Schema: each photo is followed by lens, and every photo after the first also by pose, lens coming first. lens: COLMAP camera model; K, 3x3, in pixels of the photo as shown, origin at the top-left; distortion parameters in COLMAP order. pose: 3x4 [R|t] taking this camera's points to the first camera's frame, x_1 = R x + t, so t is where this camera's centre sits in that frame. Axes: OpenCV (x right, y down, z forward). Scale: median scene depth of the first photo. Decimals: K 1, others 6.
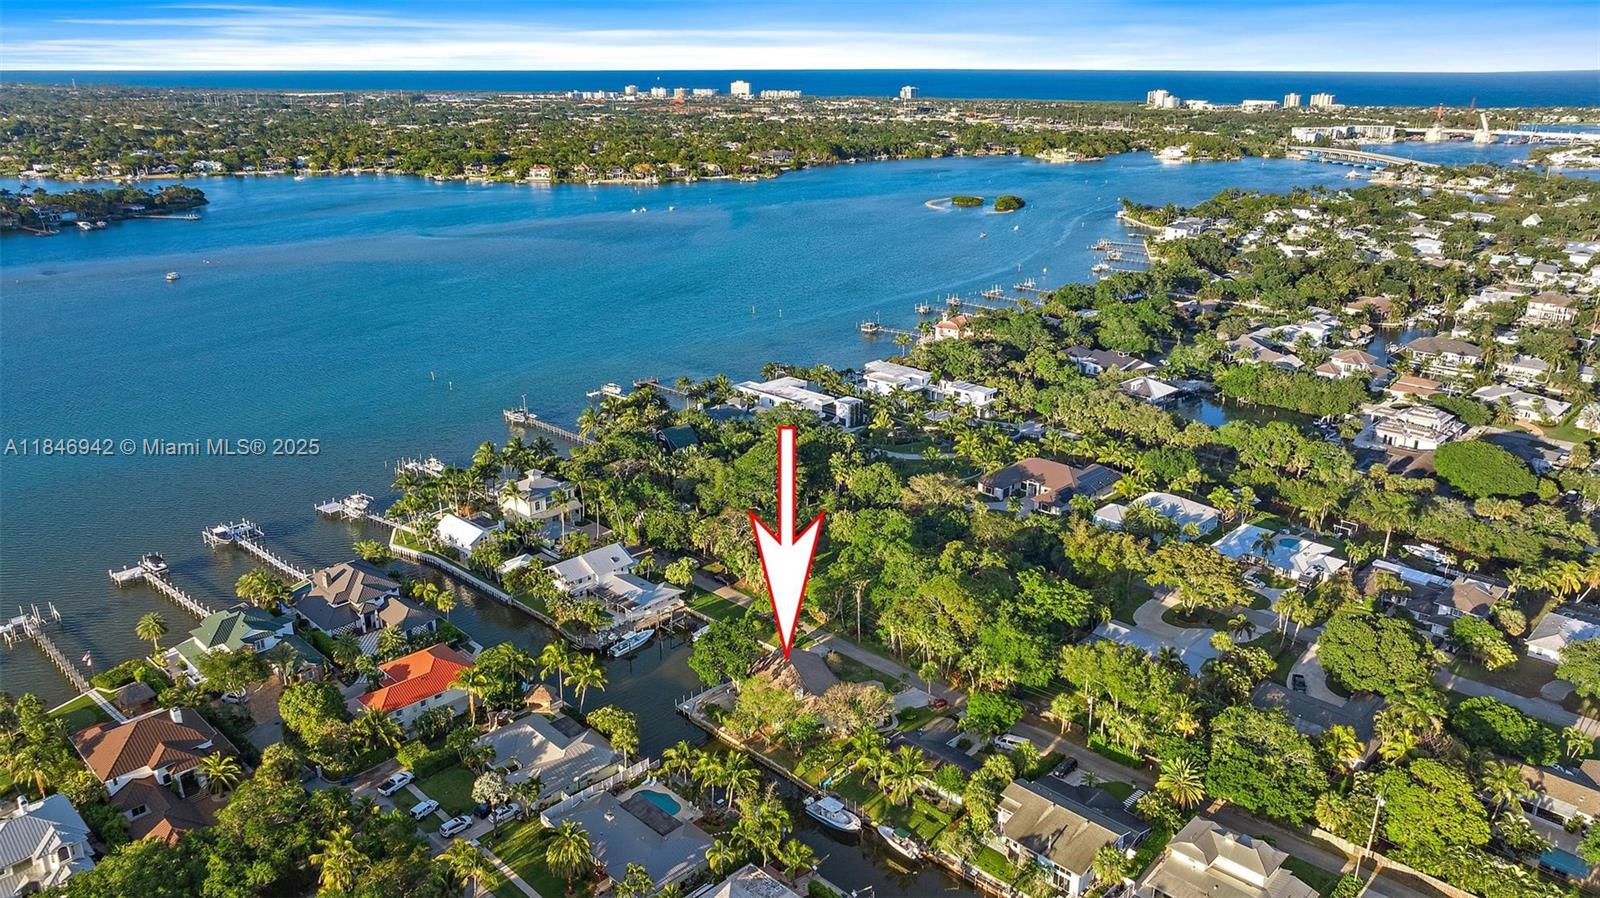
lens RADIAL K [[1155.8, 0, 800.0], [0, 1155.8, 449.0], [0, 0, 1]] dist [-0.025747, 0.005494]
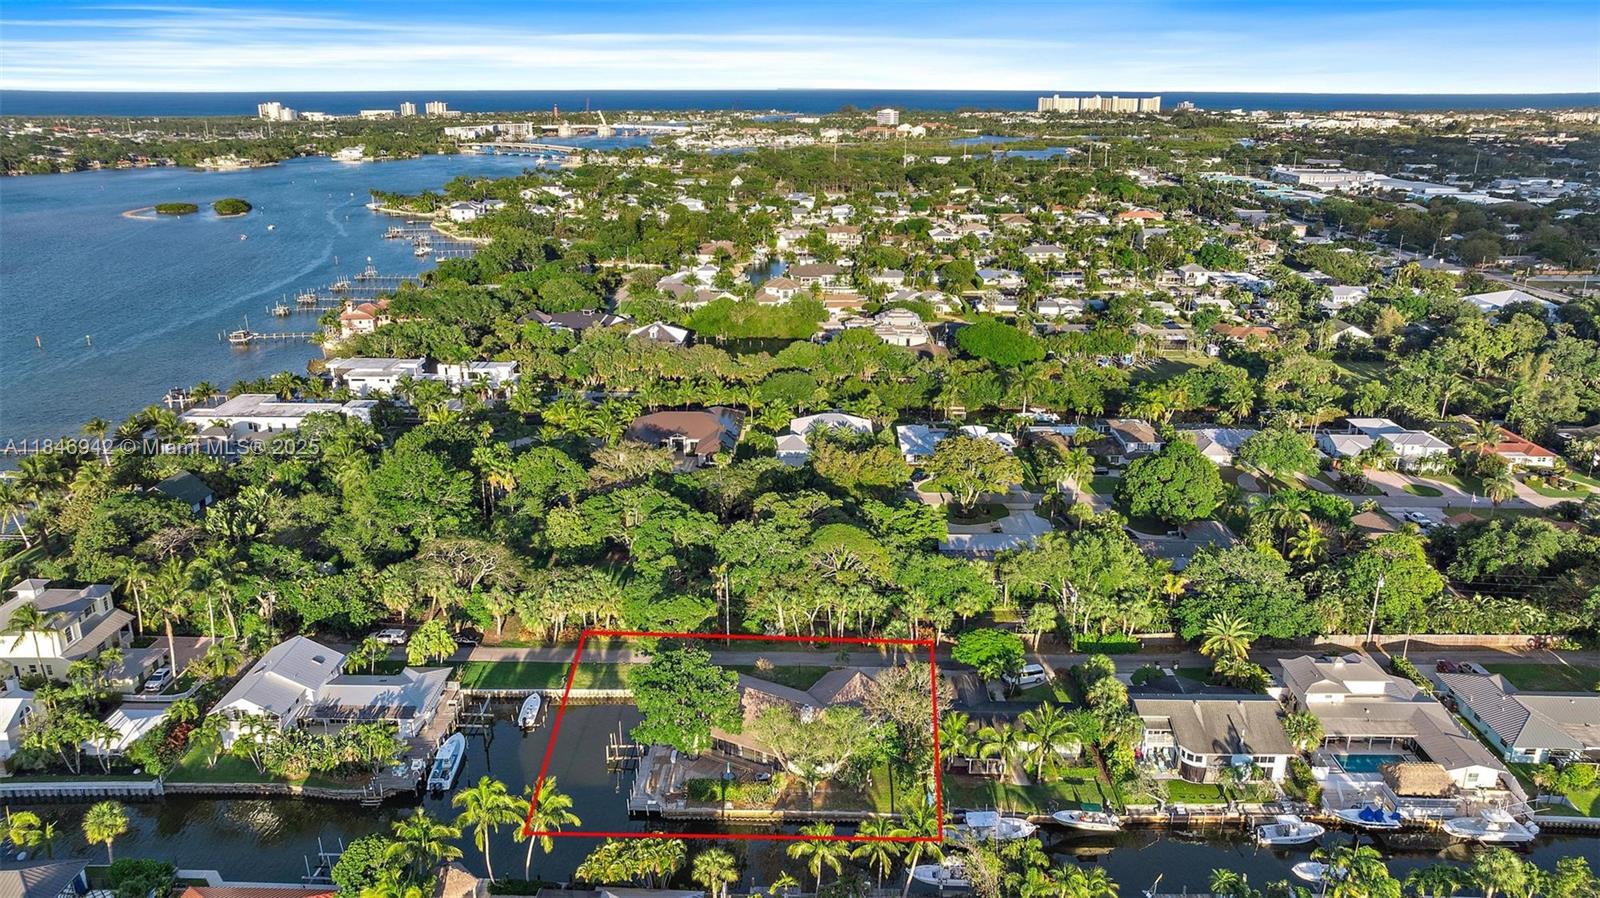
lens RADIAL K [[1136.8, 0, 800.0], [0, 1136.8, 449.0], [0, 0, 1]] dist [-0.043687, 0.037869]
pose [[0.727977, -0.208474, 0.653137, -0.070009], [0.217854, 0.973613, 0.067950, -0.000180], [-0.650068, 0.092822, 0.754185, 0.071984]]
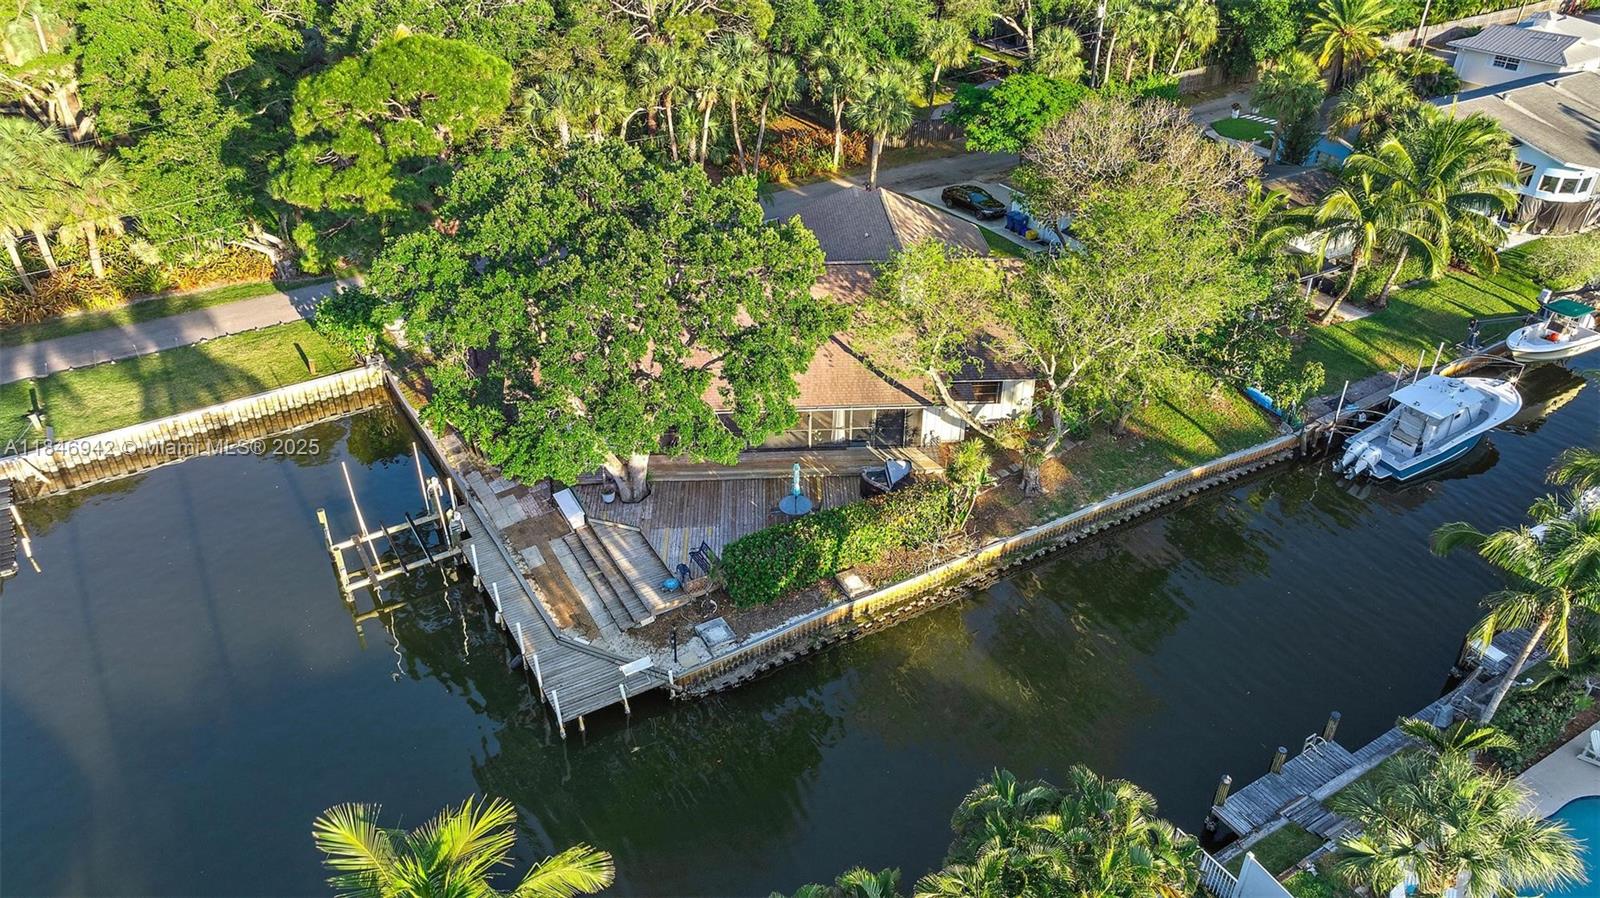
lens RADIAL K [[1155.8, 0, 800.0], [0, 1155.8, 449.0], [0, 0, 1]] dist [-0.025747, 0.005494]
pose [[0.253335, -0.547328, 0.797655, -0.038657], [0.305989, 0.827555, 0.470663, 0.017648], [-0.917710, 0.124838, 0.377125, 0.147705]]
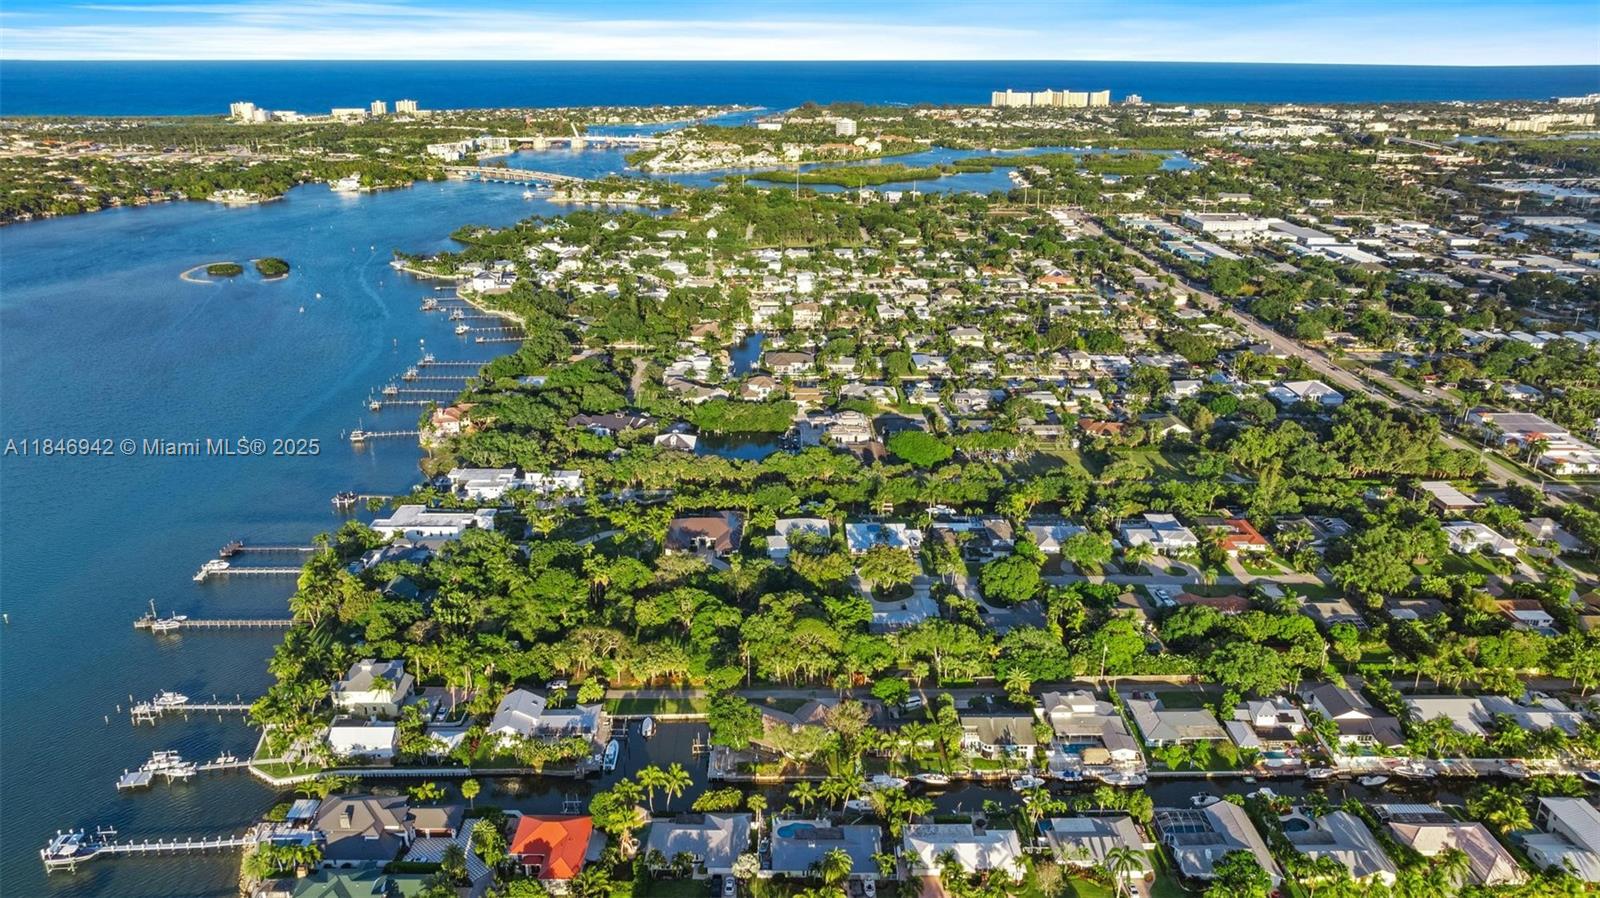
lens RADIAL K [[1155.8, 0, 800.0], [0, 1155.8, 449.0], [0, 0, 1]] dist [-0.025747, 0.005494]
pose [[0.703965, -0.234967, 0.670241, -0.141403], [0.224085, 0.968969, 0.104332, -0.044242], [-0.673958, 0.076745, 0.734773, -0.014381]]
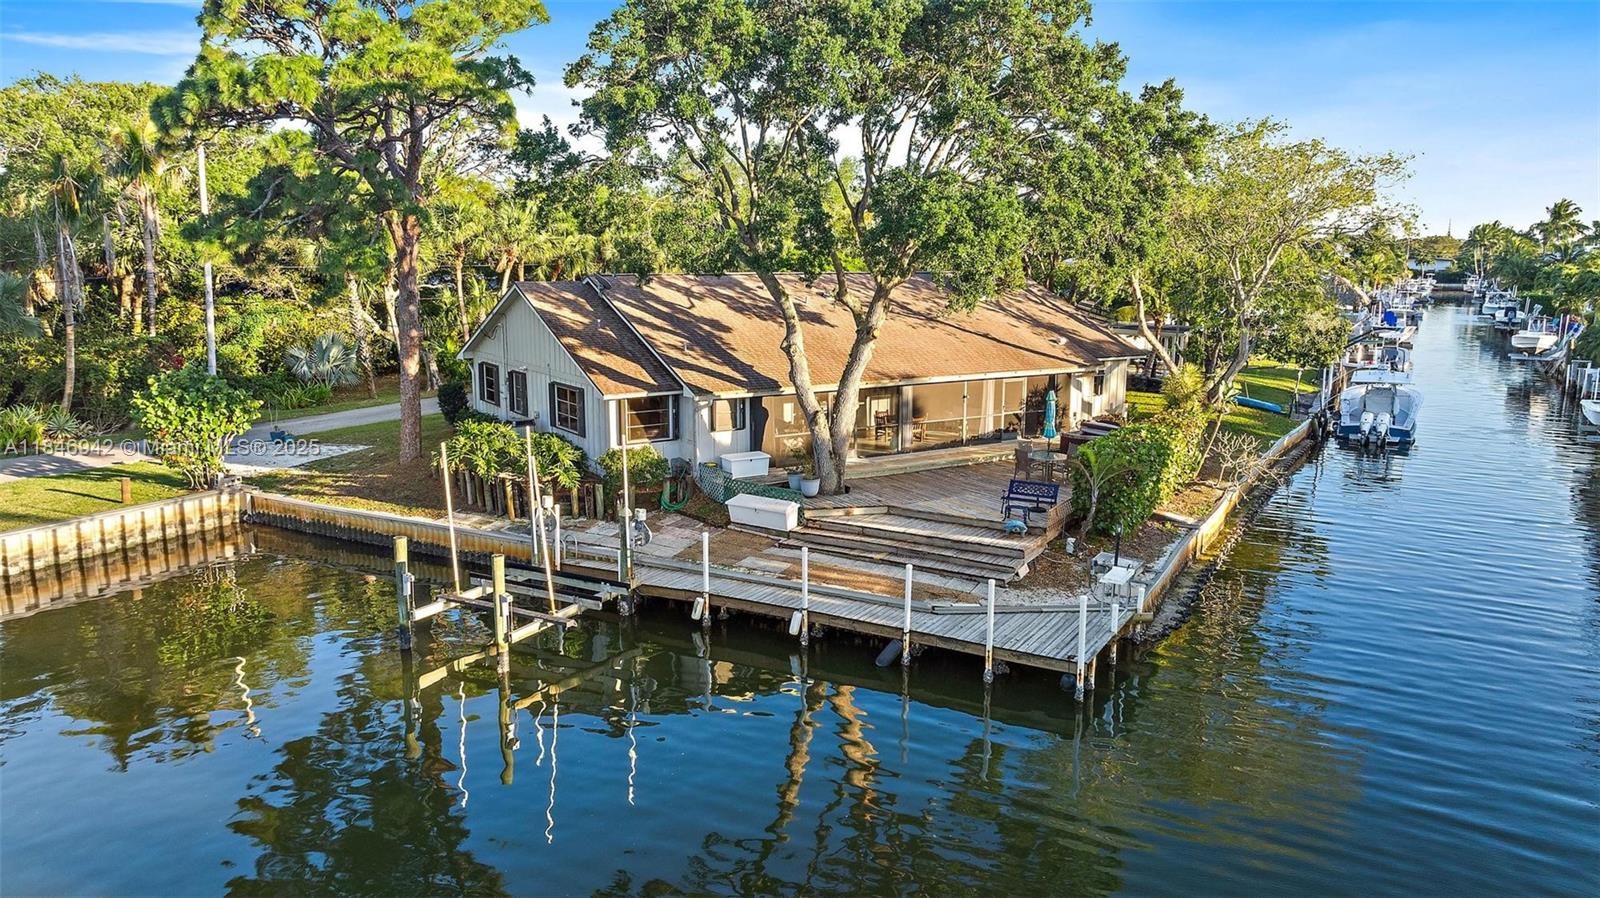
lens RADIAL K [[1155.8, 0, 800.0], [0, 1155.8, 449.0], [0, 0, 1]] dist [-0.025747, 0.005494]
pose [[-0.259022, -0.198196, 0.945318, -0.034830], [0.294912, 0.915753, 0.272805, 0.026995], [-0.919747, 0.349448, -0.178750, 0.172304]]
